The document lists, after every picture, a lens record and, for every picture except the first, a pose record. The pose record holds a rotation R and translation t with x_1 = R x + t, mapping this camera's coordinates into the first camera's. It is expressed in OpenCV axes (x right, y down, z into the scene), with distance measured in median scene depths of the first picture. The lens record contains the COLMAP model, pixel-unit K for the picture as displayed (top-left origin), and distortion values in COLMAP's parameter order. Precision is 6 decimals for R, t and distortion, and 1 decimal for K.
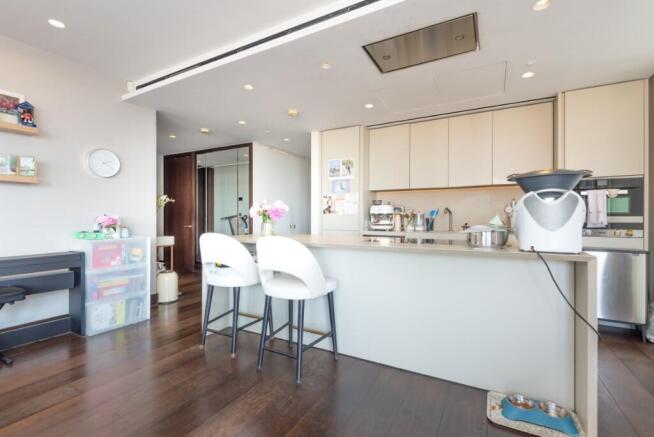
lens RADIAL K [[302.6, 0, 327.7], [0, 302.6, 199.4], [0, 0, 1]] dist [0.001296, -0.000030]
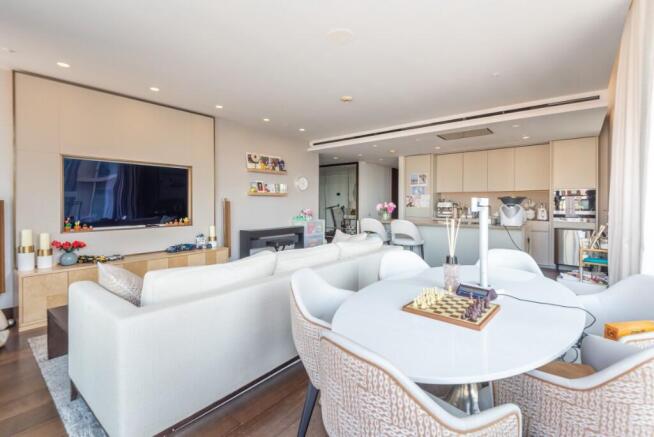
lens RADIAL K [[302.6, 0, 327.7], [0, 302.6, 199.4], [0, 0, 1]] dist [0.001296, -0.000030]
pose [[0.983523, -0.002441, -0.180766, -0.148913], [0.010814, 0.998913, 0.045348, -0.077545], [0.180458, -0.046556, 0.982480, -0.727452]]
